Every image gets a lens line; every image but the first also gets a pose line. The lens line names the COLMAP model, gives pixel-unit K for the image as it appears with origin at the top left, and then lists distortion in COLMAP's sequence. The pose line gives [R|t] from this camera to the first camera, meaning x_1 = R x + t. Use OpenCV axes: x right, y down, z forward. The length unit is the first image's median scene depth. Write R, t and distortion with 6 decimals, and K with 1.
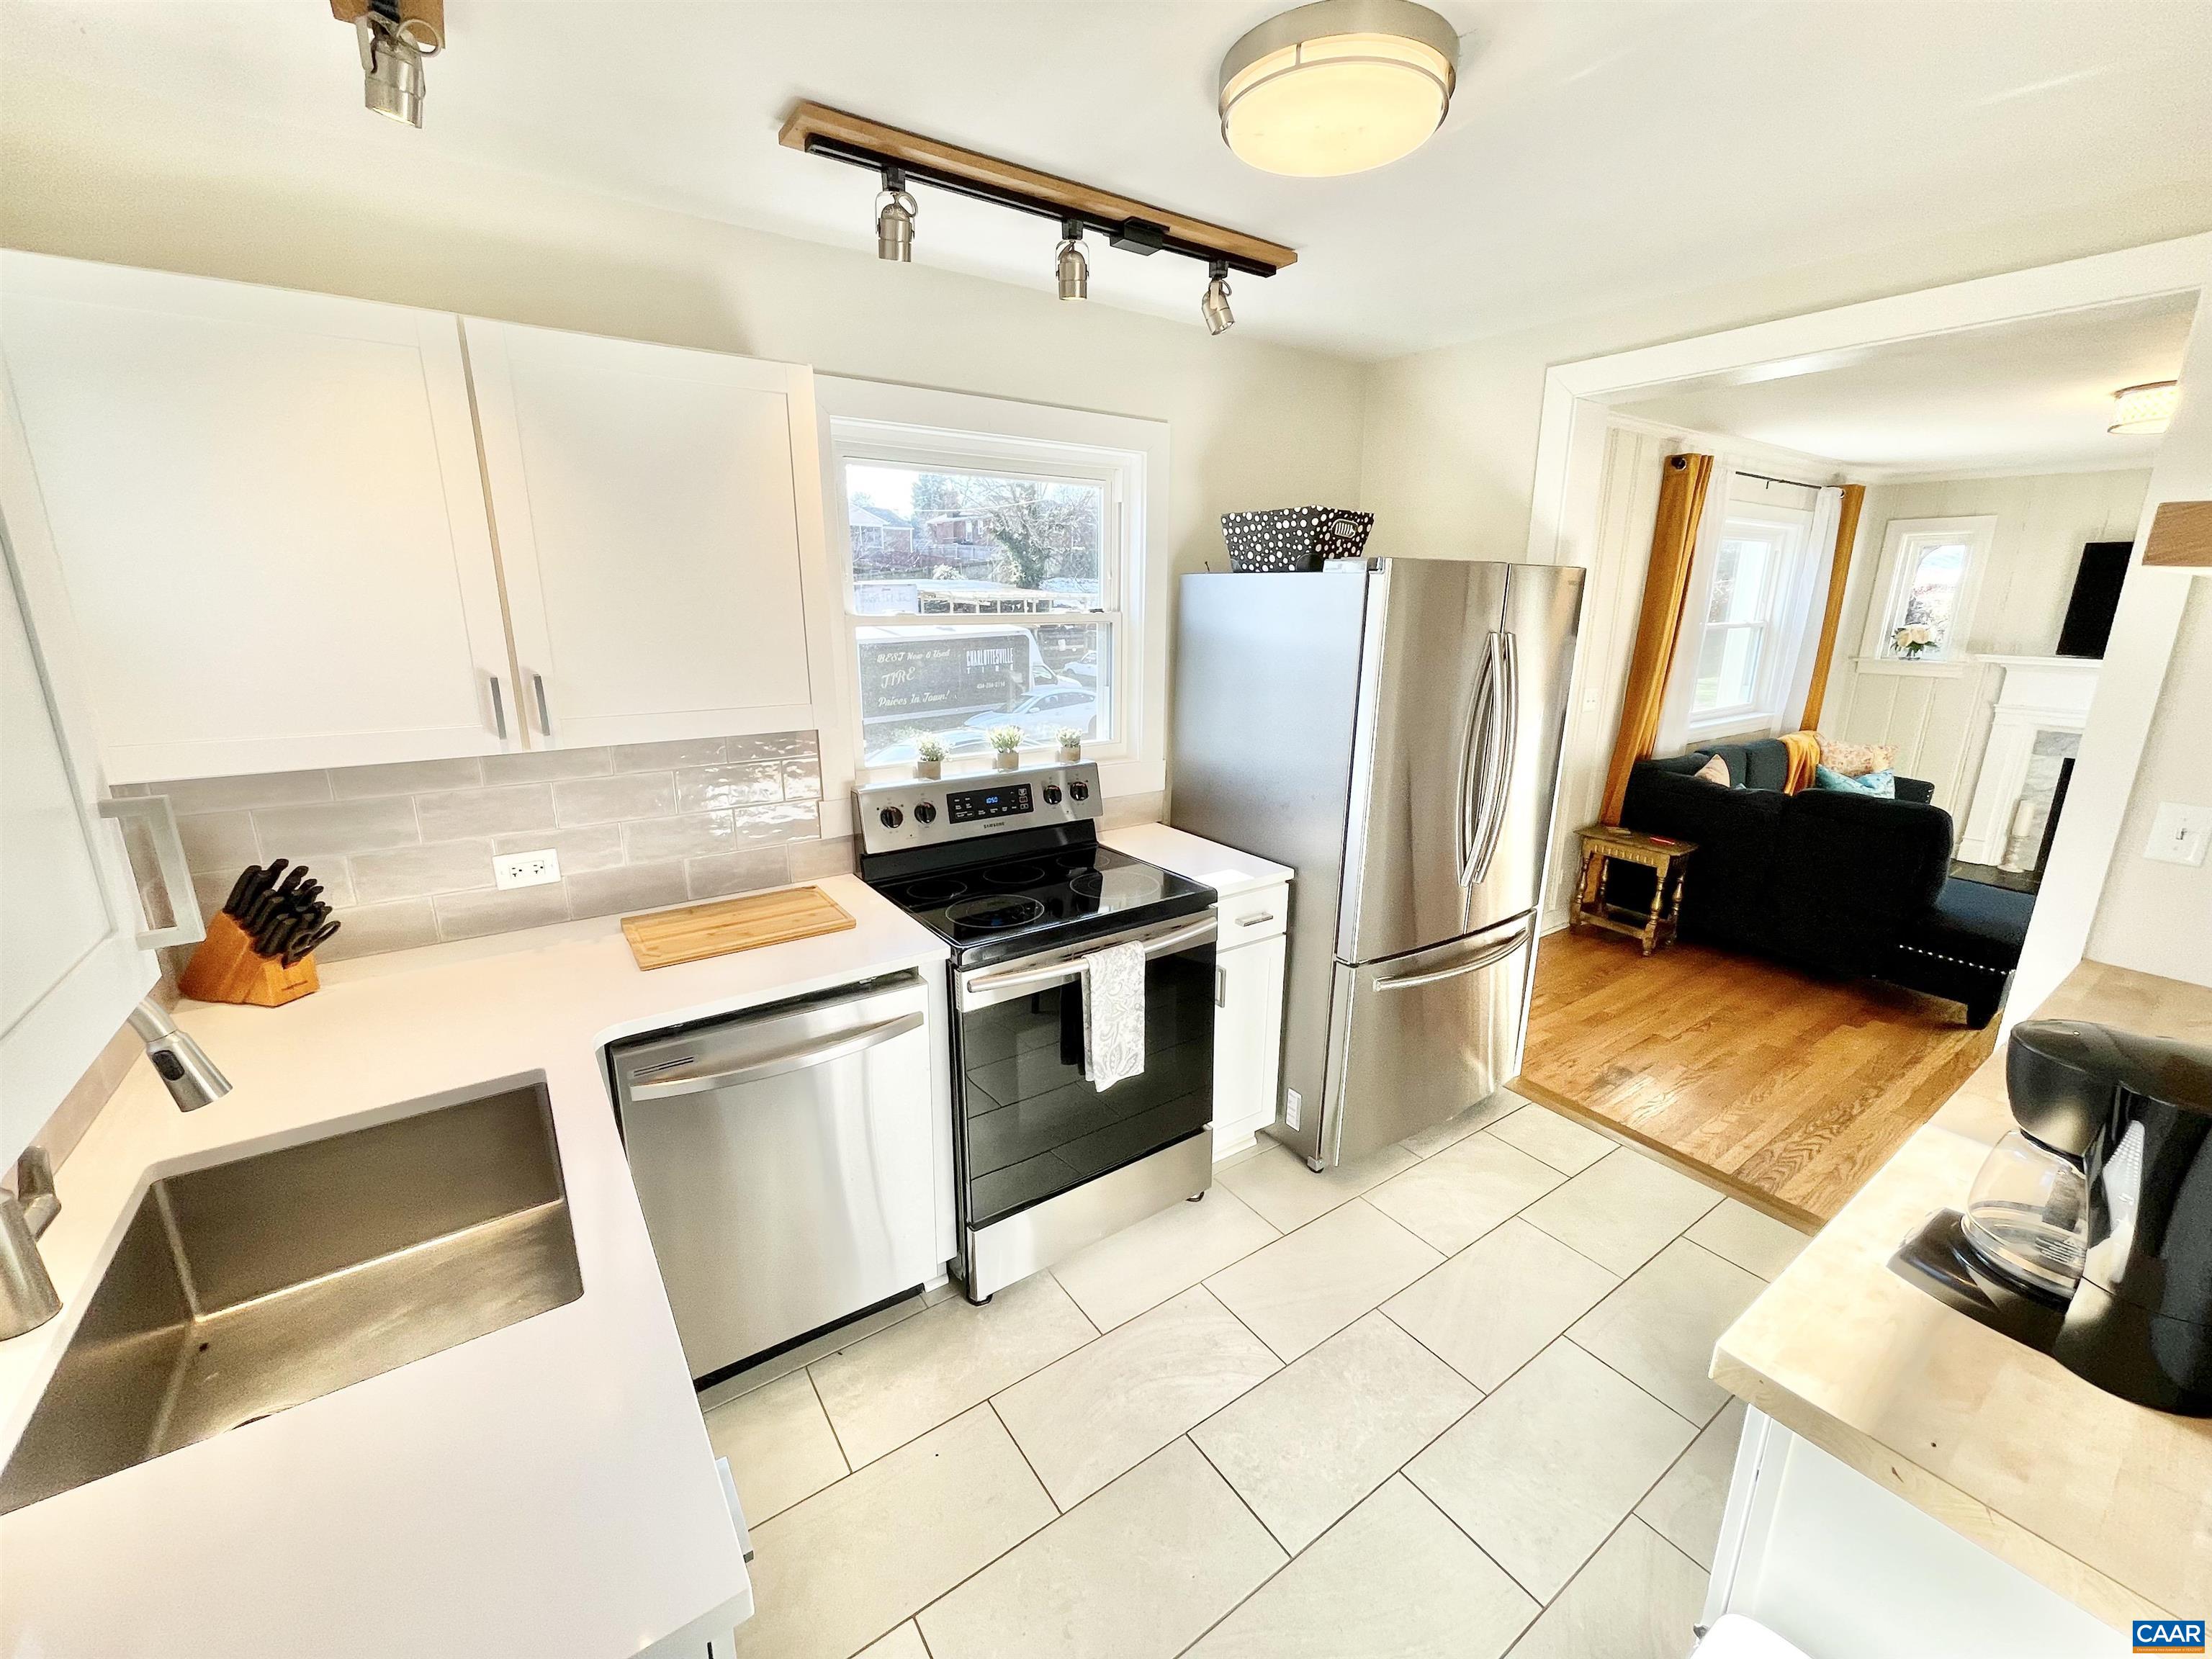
lens RADIAL K [[895.3, 0, 1101.2], [0, 895.3, 828.2], [0, 0, 1]] dist [-0.000858, -0.000453]
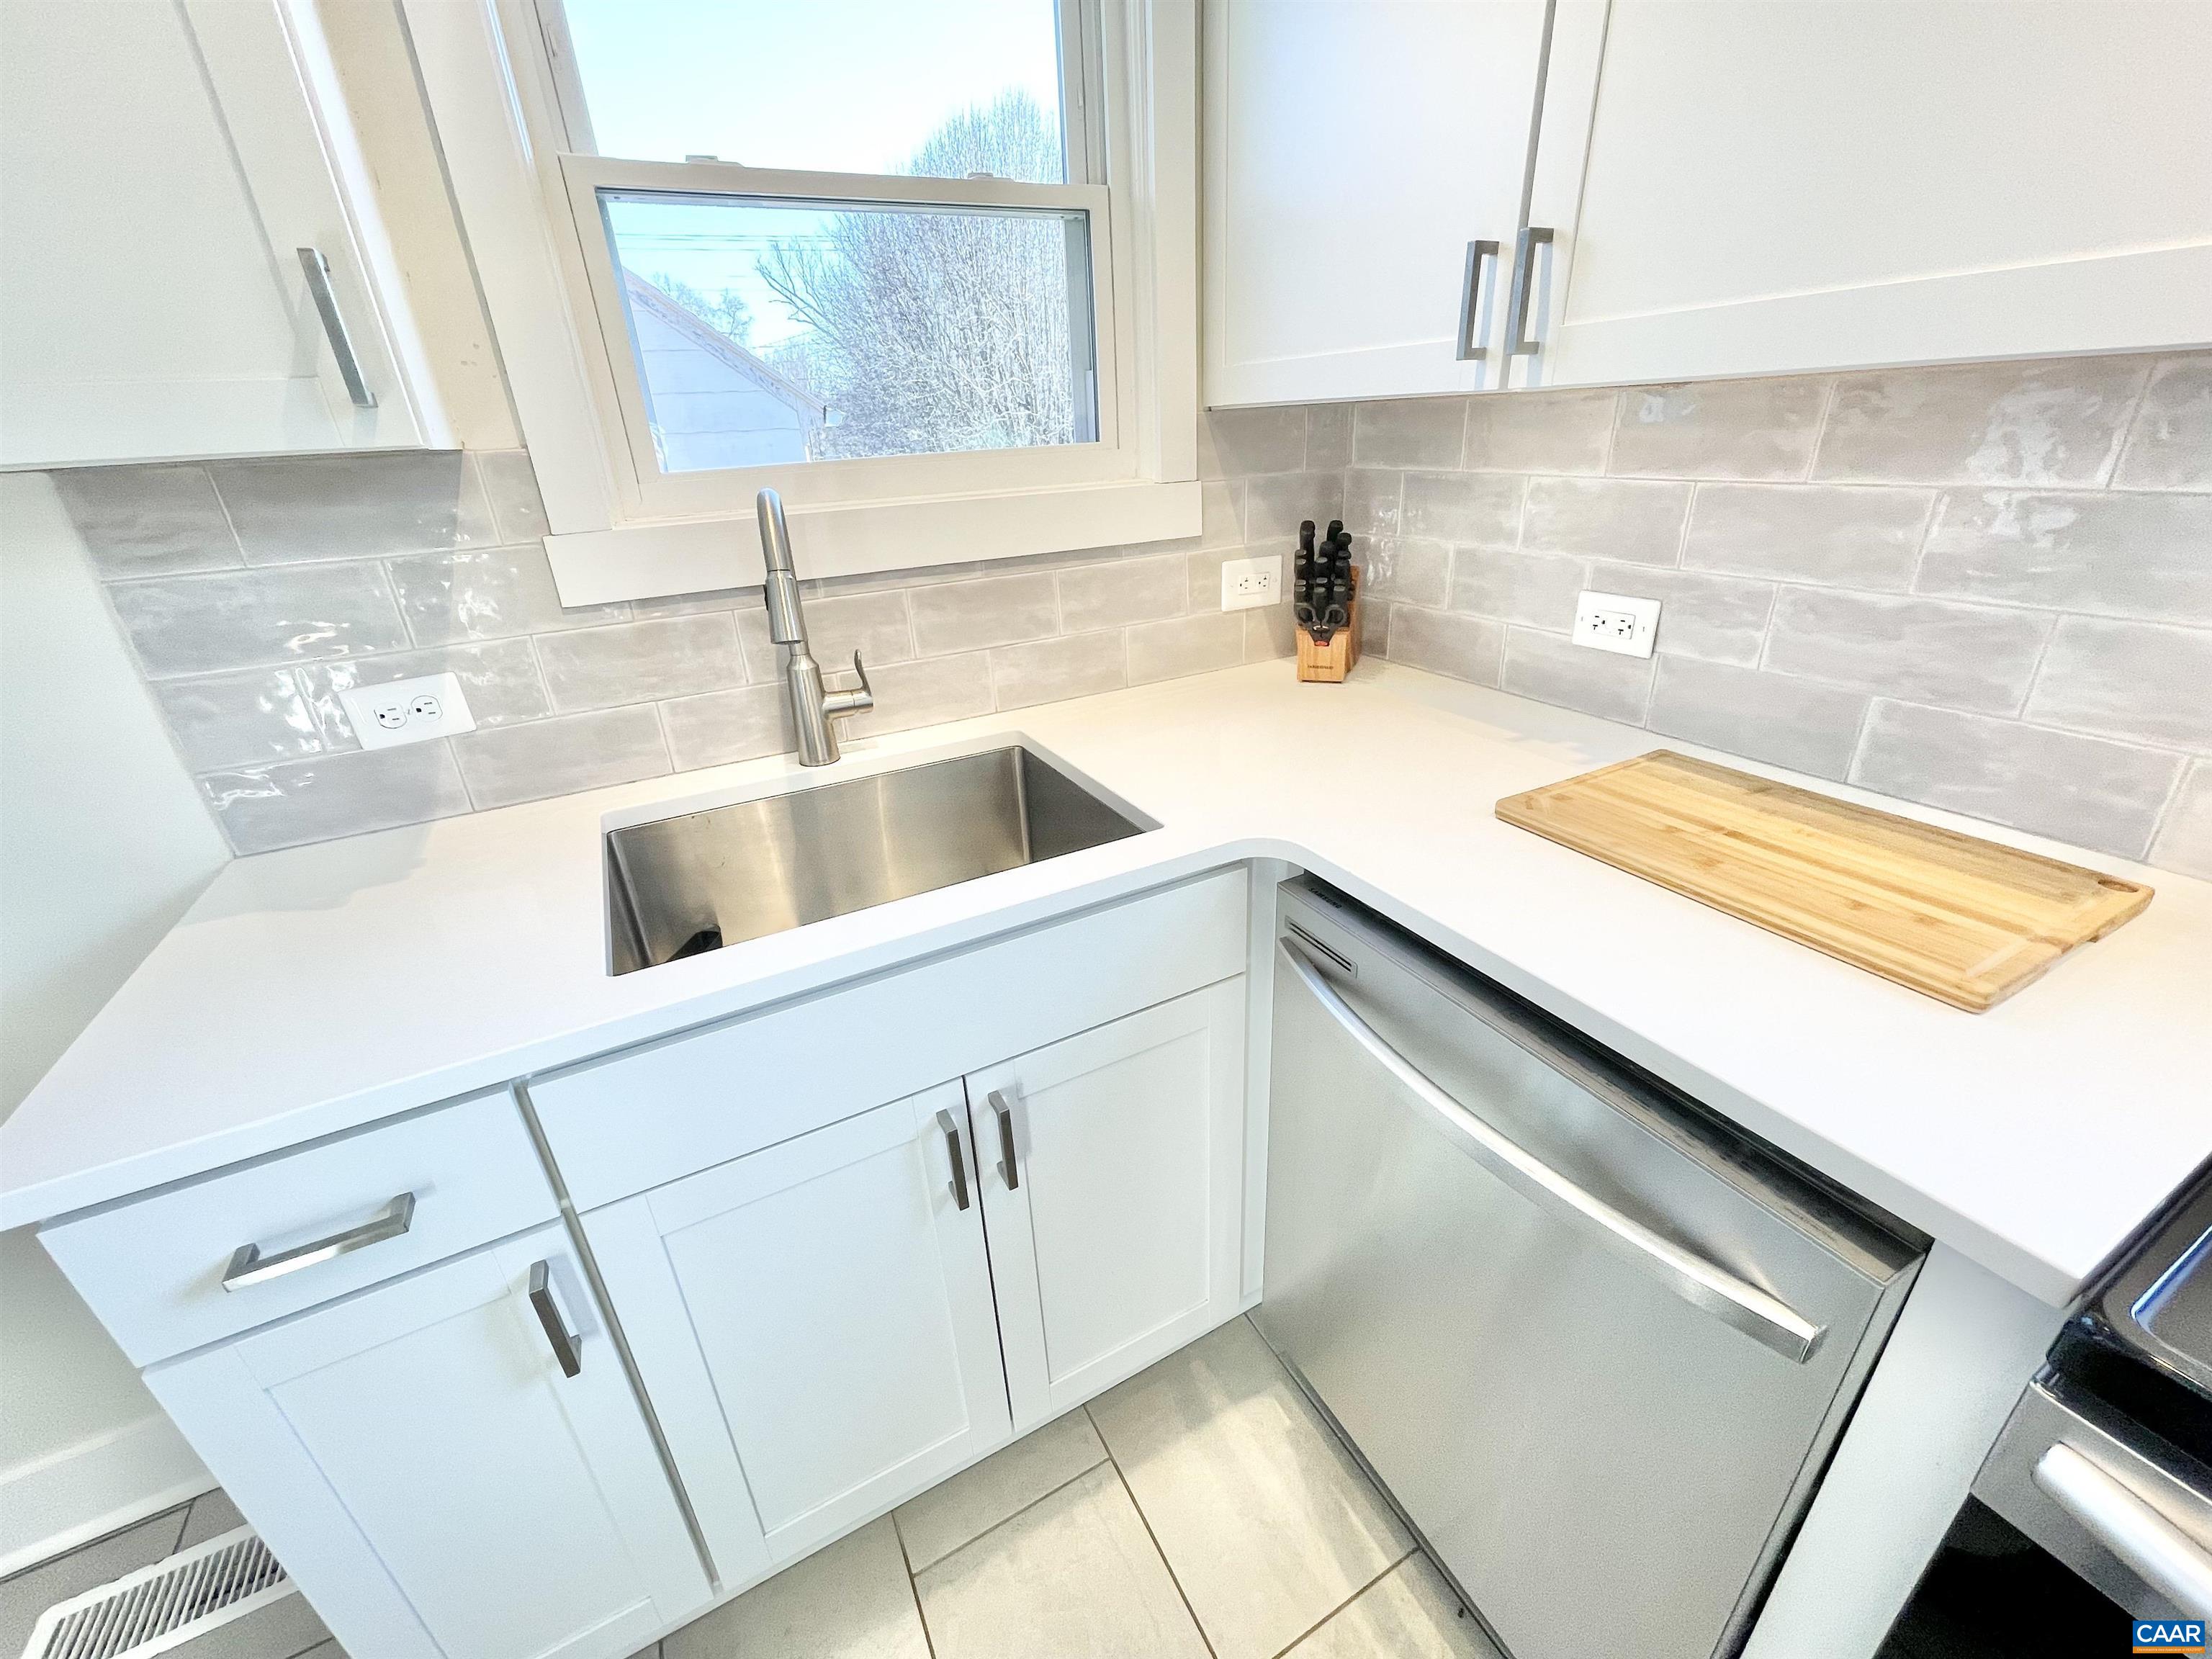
lens RADIAL K [[895.3, 0, 1101.2], [0, 895.3, 828.2], [0, 0, 1]] dist [-0.000858, -0.000453]
pose [[-0.121933, 0.415352, -0.901451, 0.032303], [-0.198055, 0.879781, 0.432157, -0.028463], [0.972577, 0.231231, -0.025012, 0.694009]]
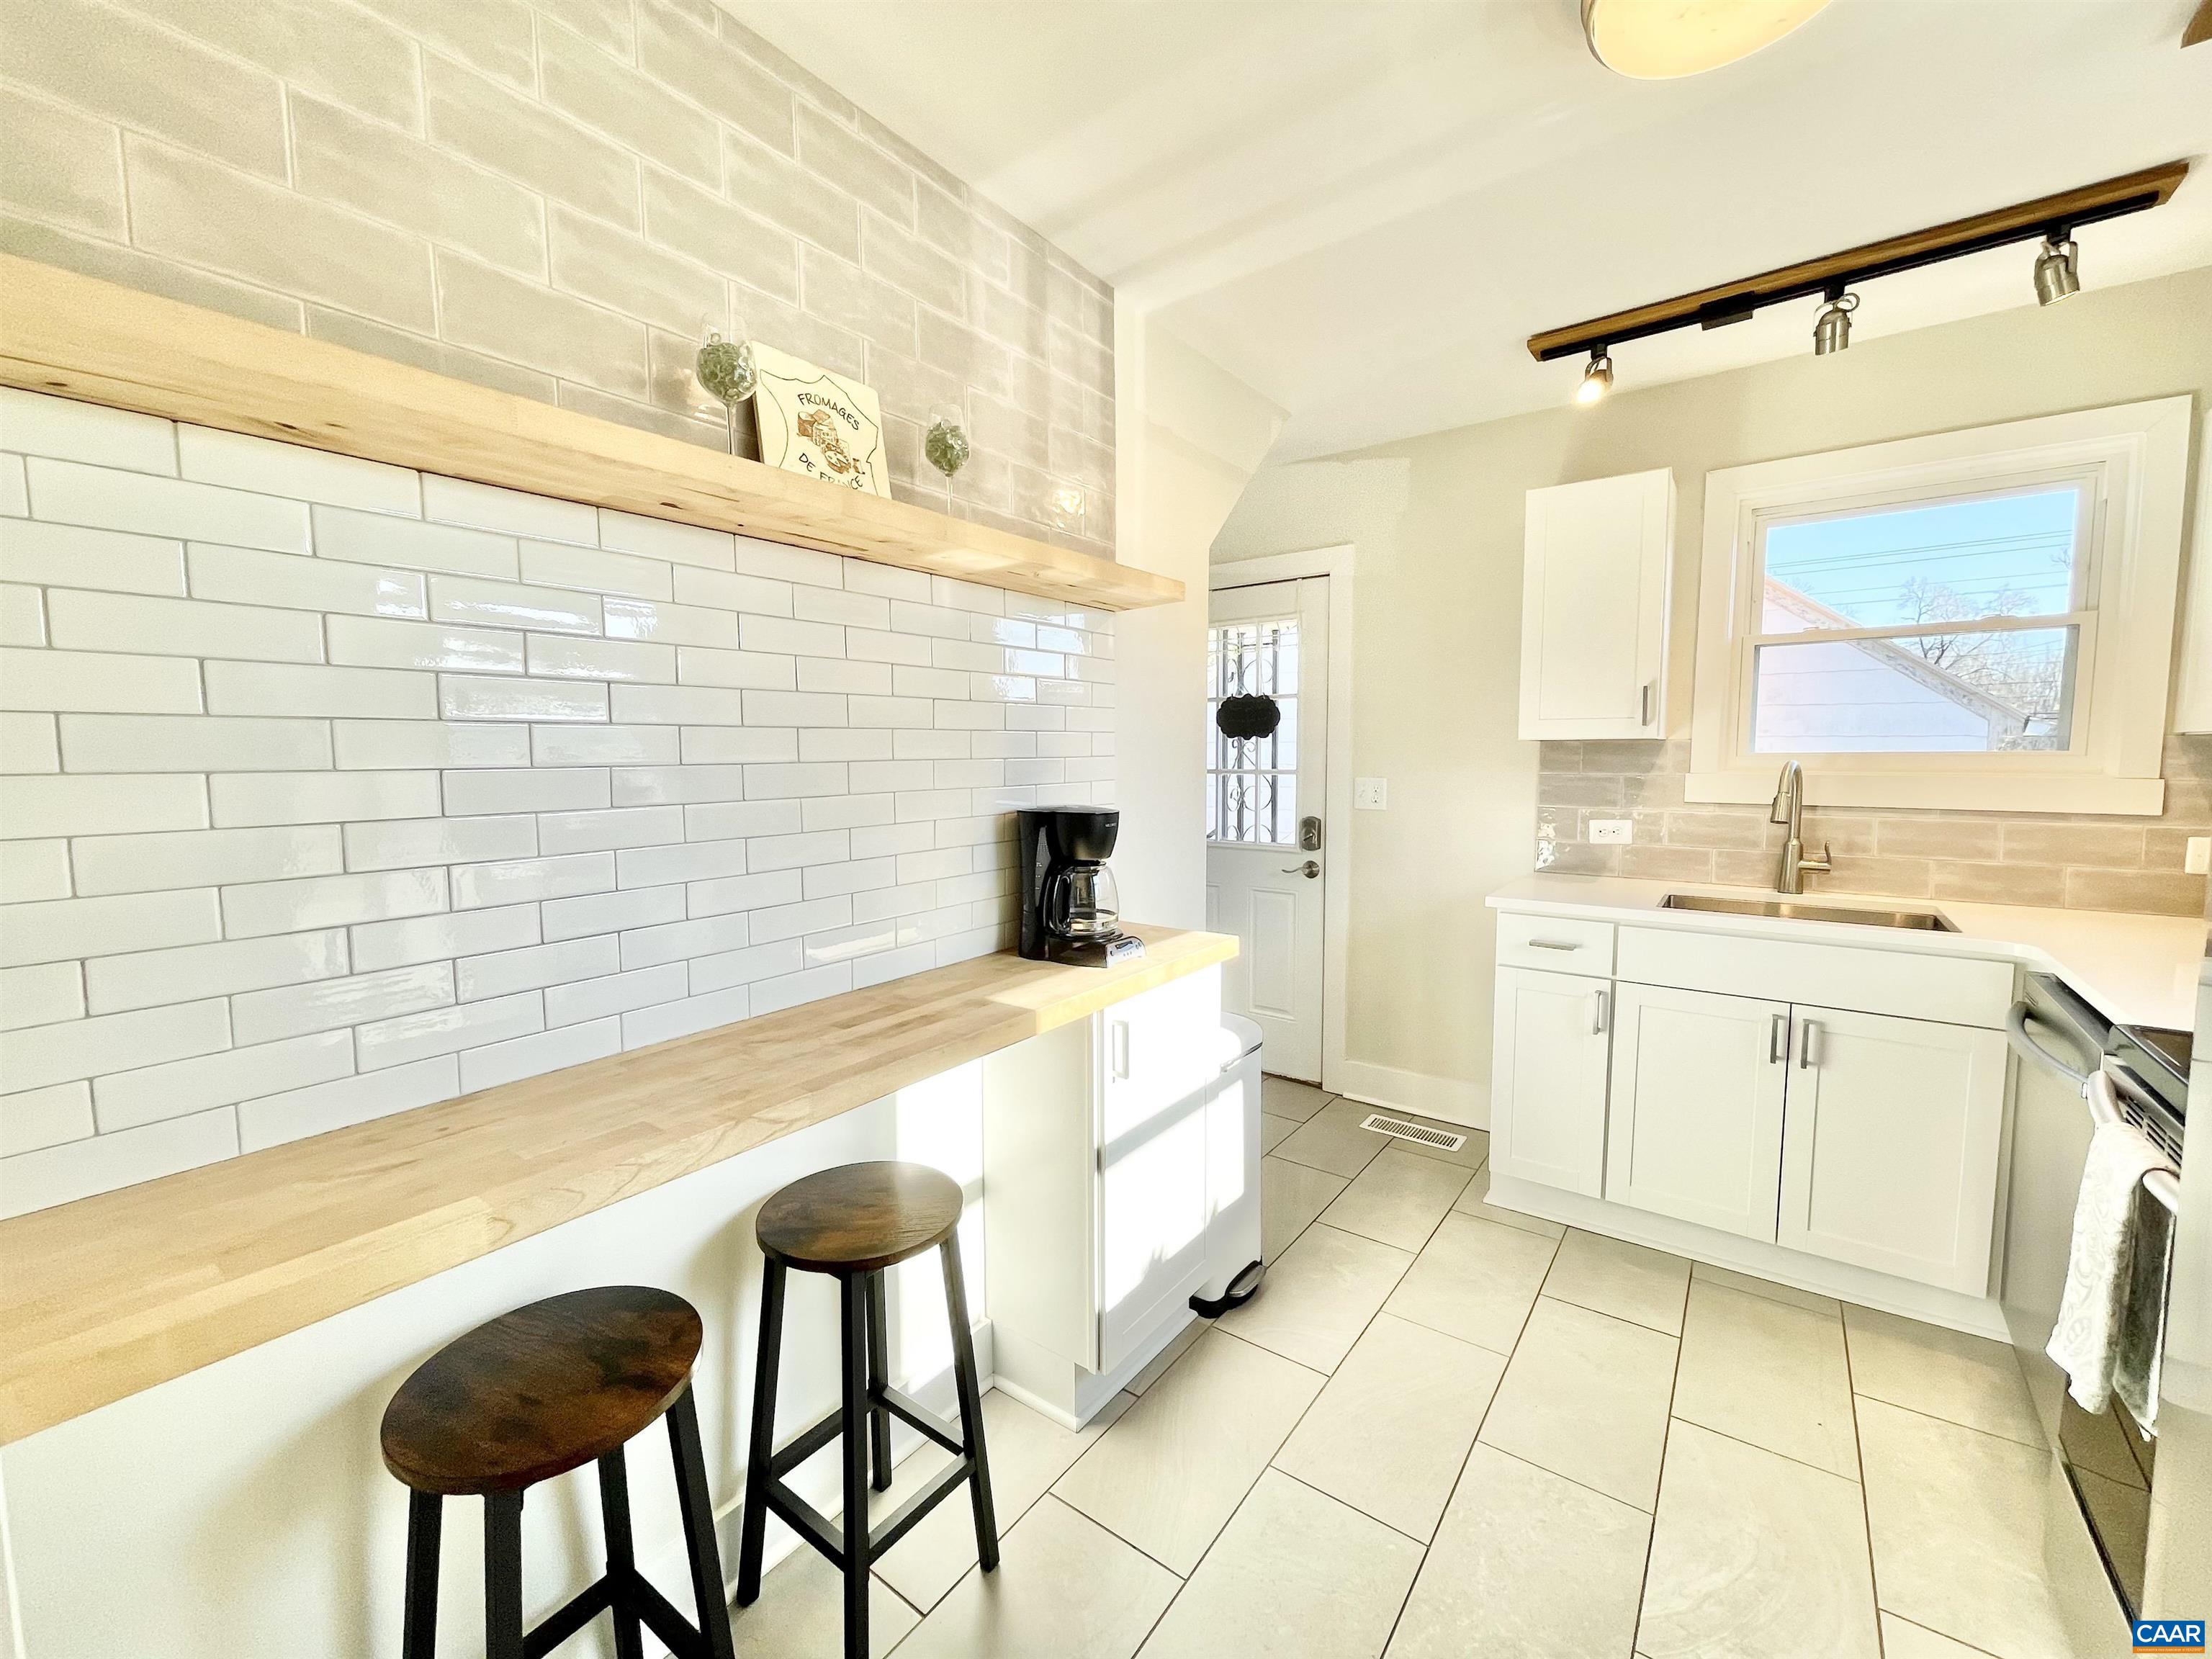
lens RADIAL K [[895.3, 0, 1101.2], [0, 895.3, 828.2], [0, 0, 1]] dist [-0.000858, -0.000453]
pose [[-0.948008, 0.031276, -0.316706, 0.782368], [-0.073790, 0.946437, 0.314343, -0.164309], [0.309574, 0.321370, -0.894922, 1.275816]]
